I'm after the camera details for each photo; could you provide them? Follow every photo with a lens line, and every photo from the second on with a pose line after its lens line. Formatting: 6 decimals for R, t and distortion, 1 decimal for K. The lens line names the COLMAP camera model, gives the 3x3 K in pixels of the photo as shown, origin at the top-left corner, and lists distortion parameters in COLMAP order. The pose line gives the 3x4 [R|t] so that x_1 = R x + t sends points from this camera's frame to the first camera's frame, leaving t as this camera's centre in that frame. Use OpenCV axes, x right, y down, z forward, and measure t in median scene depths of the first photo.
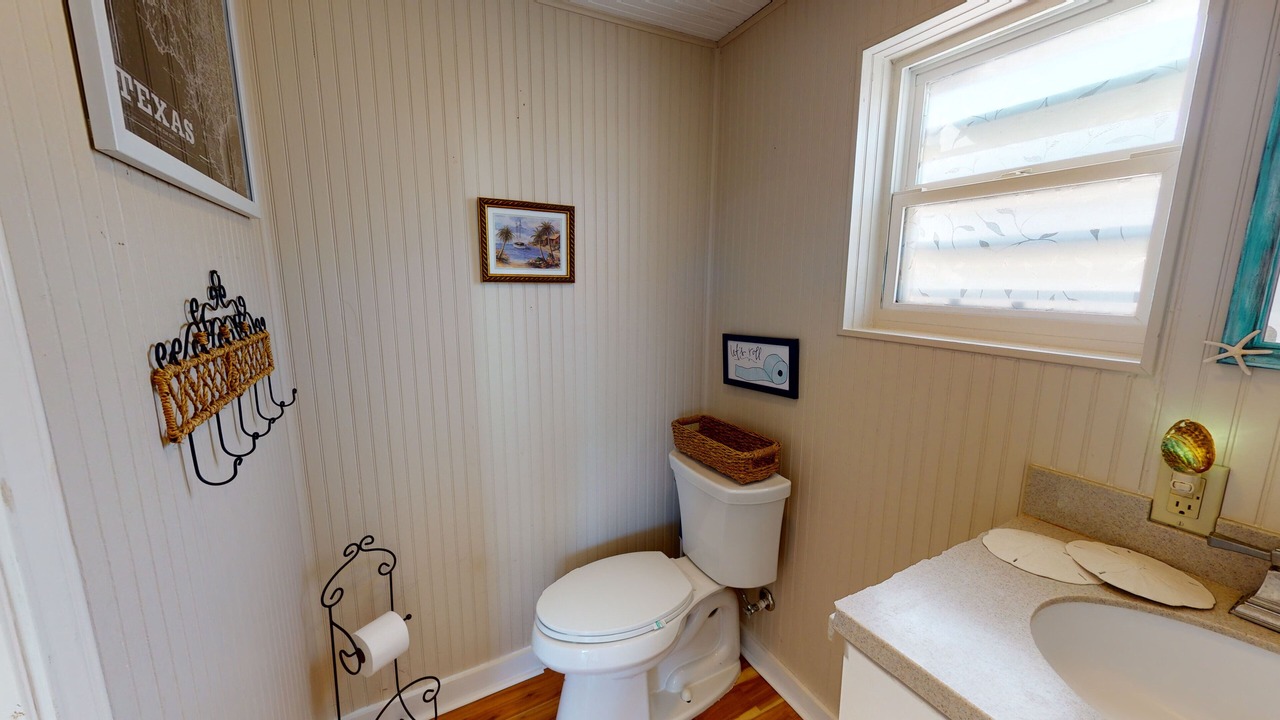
lens RADIAL K [[469.0, 0, 640.1], [0, 469.0, 361.3], [0, 0, 1]] dist [-0.000244, 0.000030]
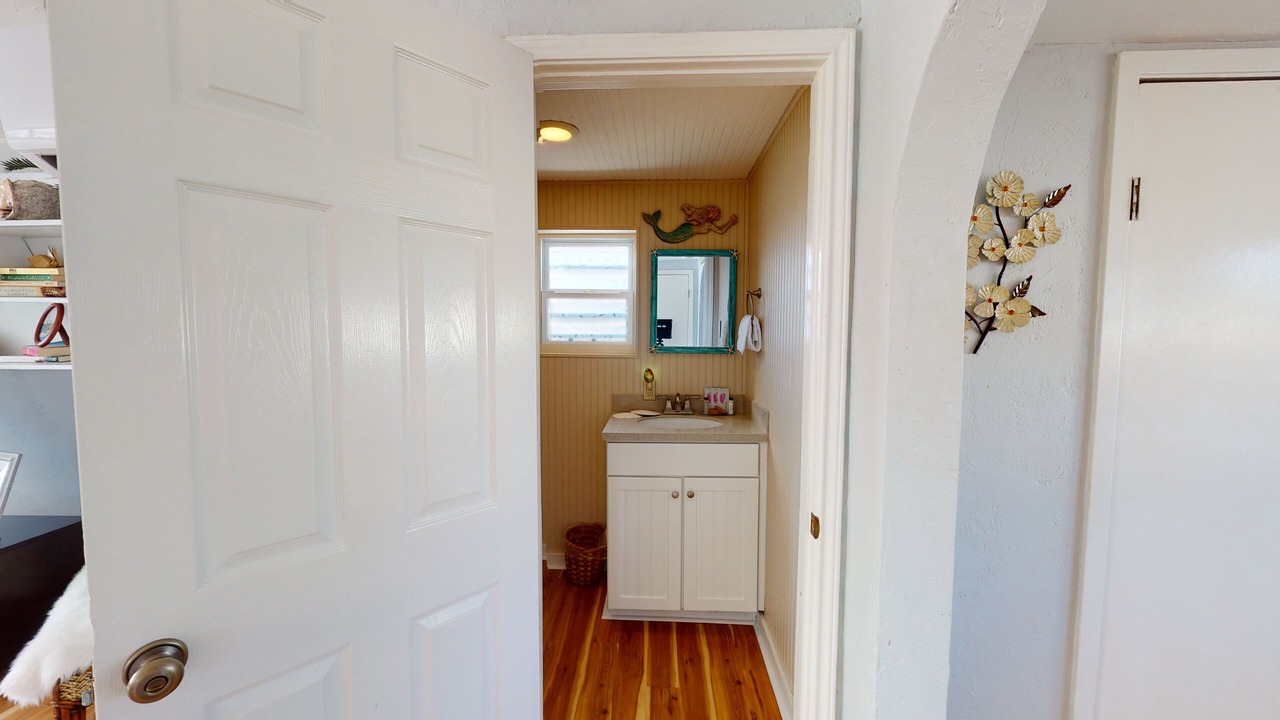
lens RADIAL K [[536.4, 0, 640.0], [0, 536.4, 360.0], [0, 0, 1]] dist [-0.001184, 0.000029]
pose [[0.495205, -0.039500, 0.867878, -1.260684], [0.143335, 0.988991, -0.036774, 0.103983], [-0.856871, 0.142607, 0.495415, -0.521656]]
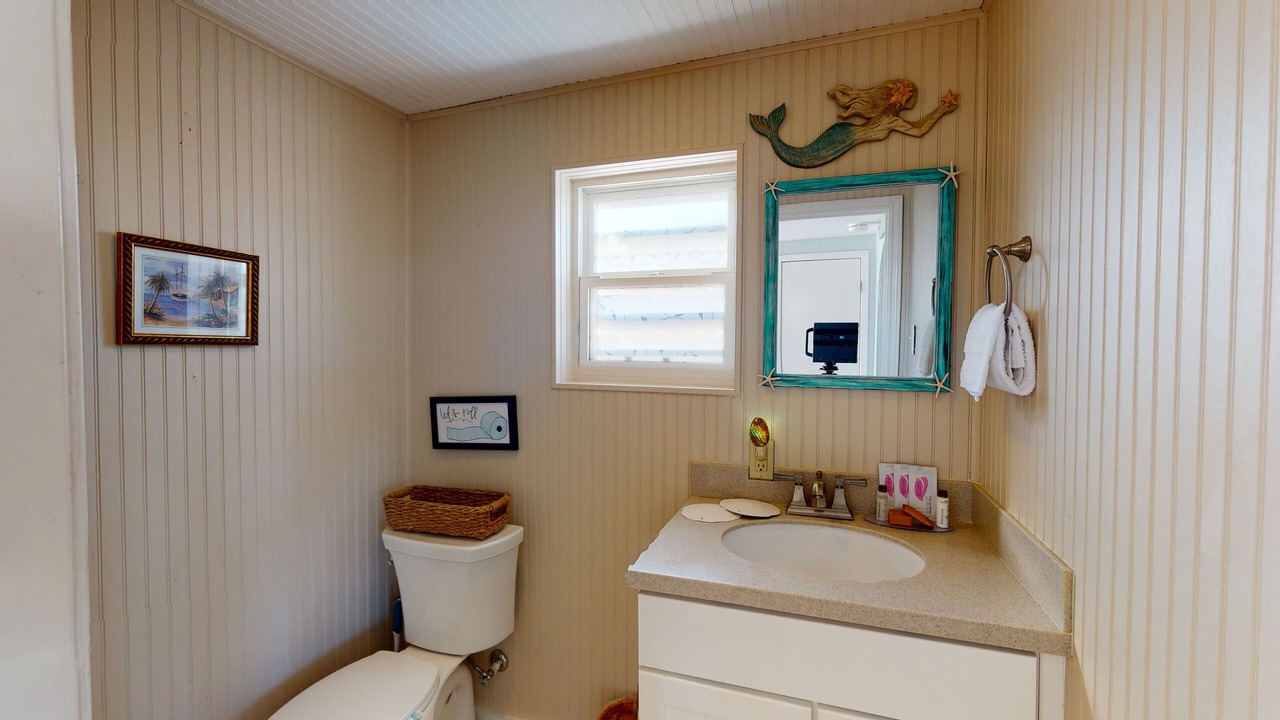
lens RADIAL K [[536.4, 0, 640.0], [0, 536.4, 360.0], [0, 0, 1]] dist [-0.001184, 0.000029]
pose [[0.737604, -0.017892, 0.674997, -0.302649], [0.113428, 0.988727, -0.097741, 0.027633], [-0.665639, 0.148658, 0.731318, -0.139198]]
